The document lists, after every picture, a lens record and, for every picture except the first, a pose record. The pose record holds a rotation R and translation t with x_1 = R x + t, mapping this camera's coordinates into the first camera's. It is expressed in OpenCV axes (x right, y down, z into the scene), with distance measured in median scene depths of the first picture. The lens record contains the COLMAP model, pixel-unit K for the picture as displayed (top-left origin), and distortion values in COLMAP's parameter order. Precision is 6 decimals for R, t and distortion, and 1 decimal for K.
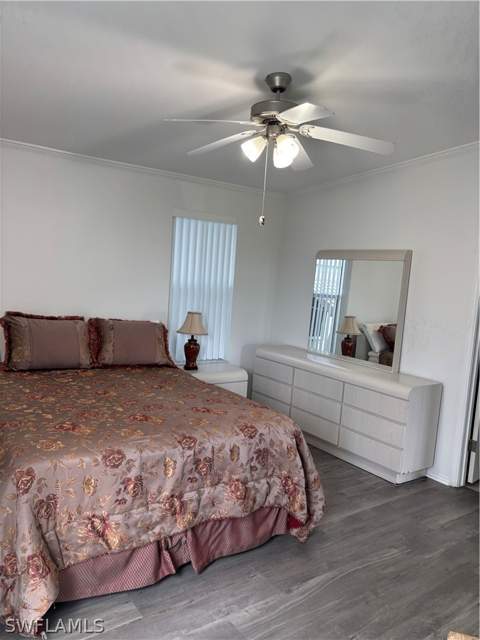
lens RADIAL K [[477.4, 0, 240.0], [0, 477.4, 320.0], [0, 0, 1]] dist [0.008959, 0.003769]
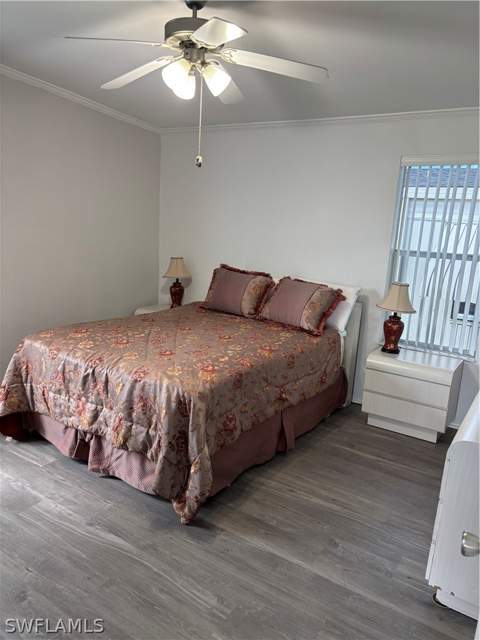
lens RADIAL K [[482.5, 0, 239.6], [0, 482.5, 312.2], [0, 0, 1]] dist [-0.000087, -0.001529]
pose [[0.370479, 0.120047, -0.921050, 0.944392], [-0.120151, 0.989475, 0.080636, -0.001429], [0.921037, 0.080791, 0.381004, 0.734410]]
